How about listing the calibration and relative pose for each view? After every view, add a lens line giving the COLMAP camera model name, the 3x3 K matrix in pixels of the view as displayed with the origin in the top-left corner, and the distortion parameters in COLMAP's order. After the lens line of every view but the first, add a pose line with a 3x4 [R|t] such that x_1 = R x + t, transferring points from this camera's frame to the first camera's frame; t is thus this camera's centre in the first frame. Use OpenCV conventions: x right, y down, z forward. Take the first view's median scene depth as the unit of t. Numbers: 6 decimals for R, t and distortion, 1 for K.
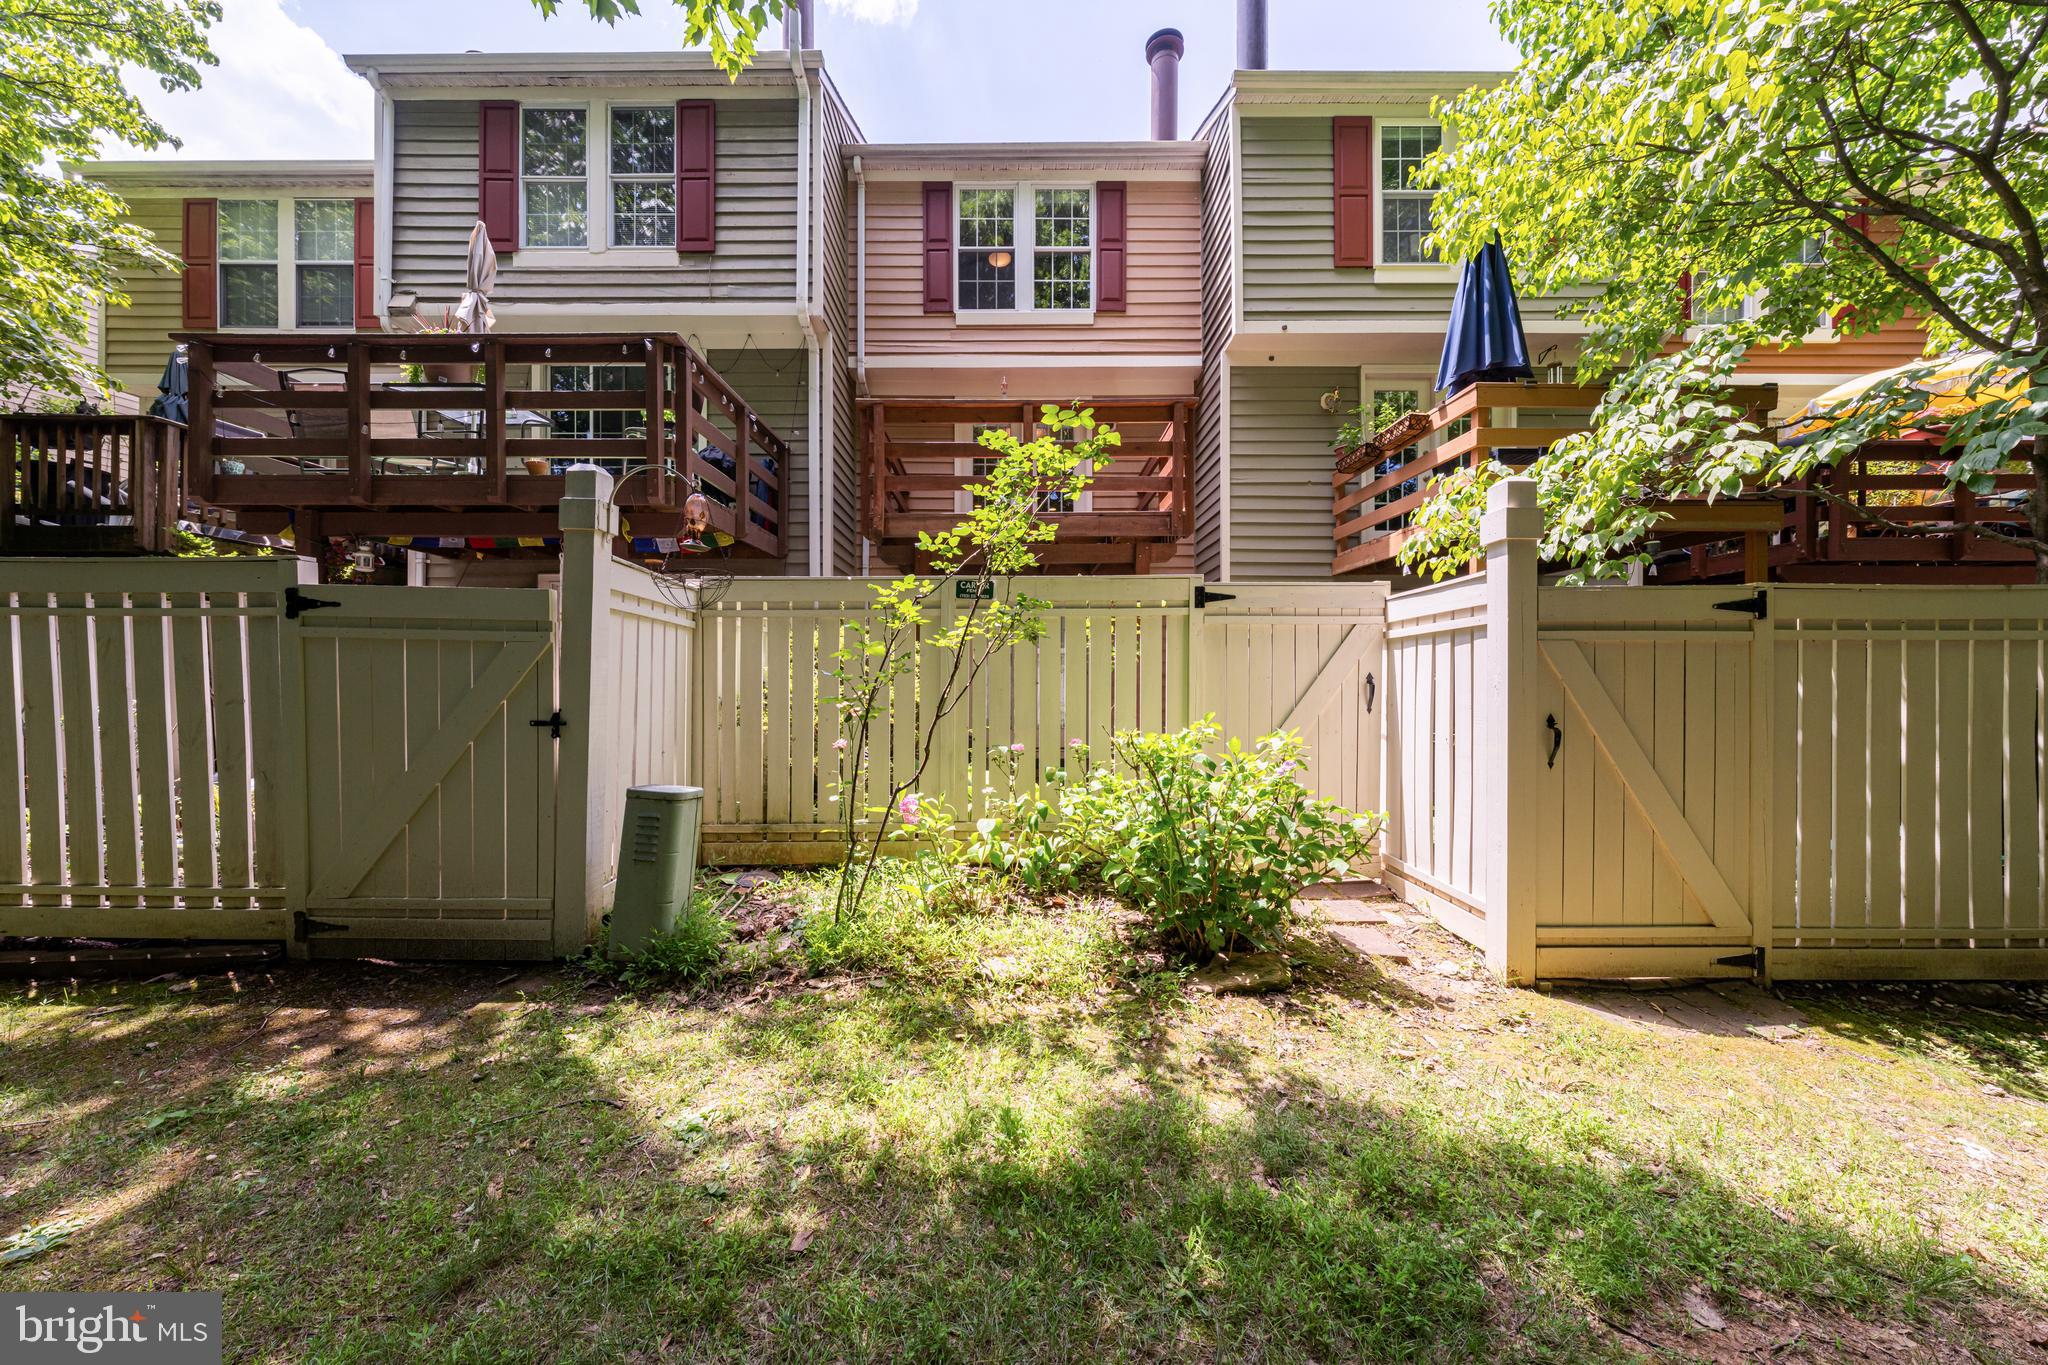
lens RADIAL K [[685.4, 0, 1021.6], [0, 685.4, 677.0], [0, 0, 1]] dist [-0.002052, -0.000134]
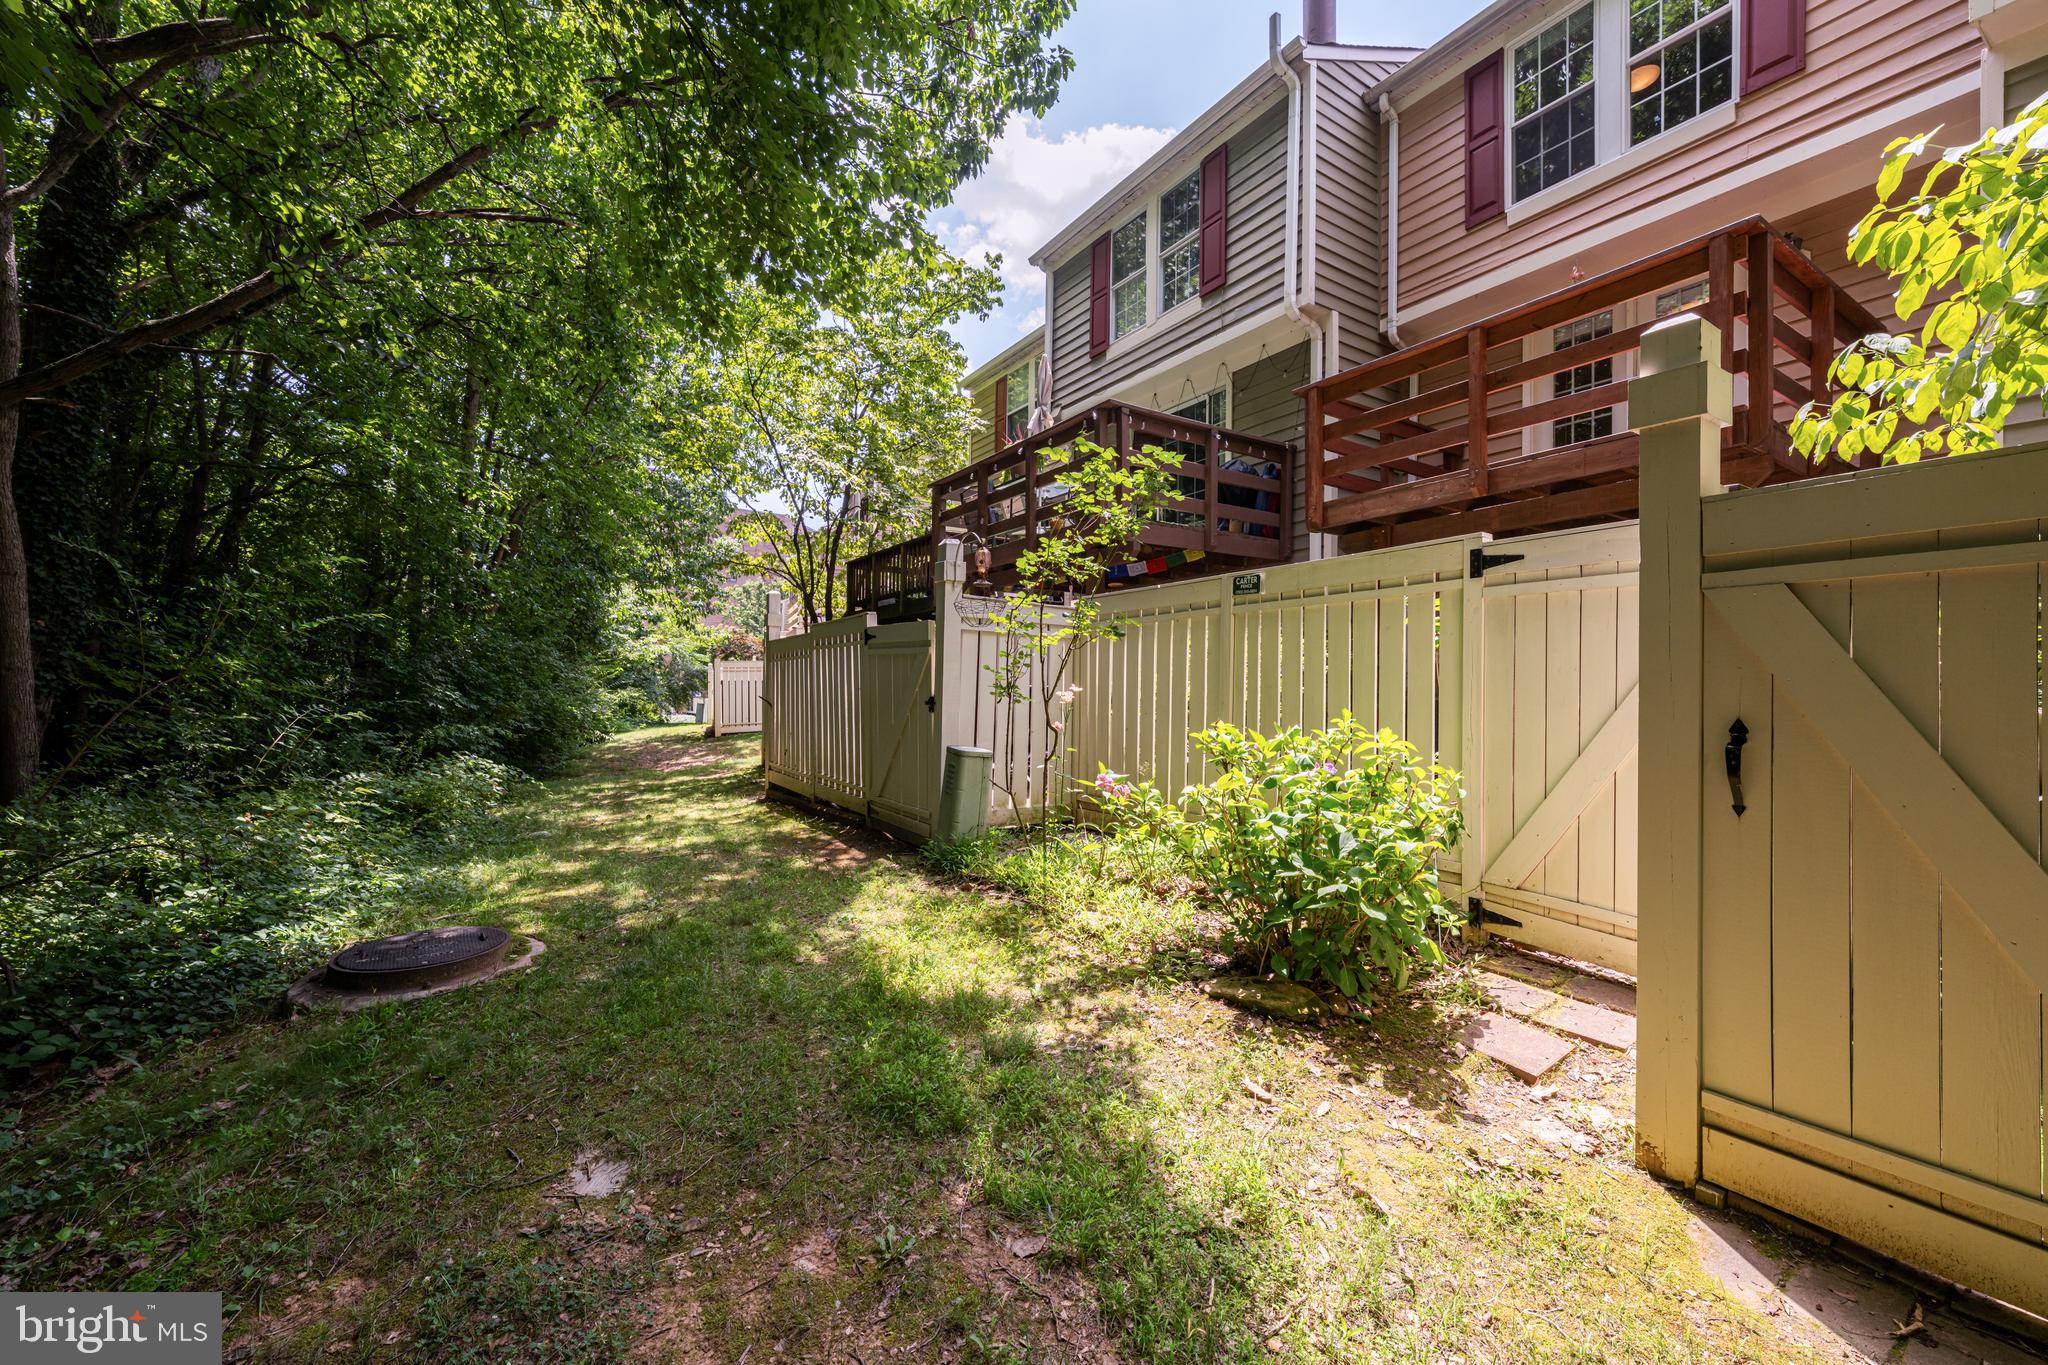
lens RADIAL K [[799.7, 0, 1014.9], [0, 799.7, 674.1], [0, 0, 1]] dist [-0.002922, -0.000579]
pose [[0.540249, -0.013500, -0.841397, 0.714112], [-0.005634, 0.999791, -0.019658, 0.024399], [0.841486, 0.015360, 0.540060, 0.105305]]
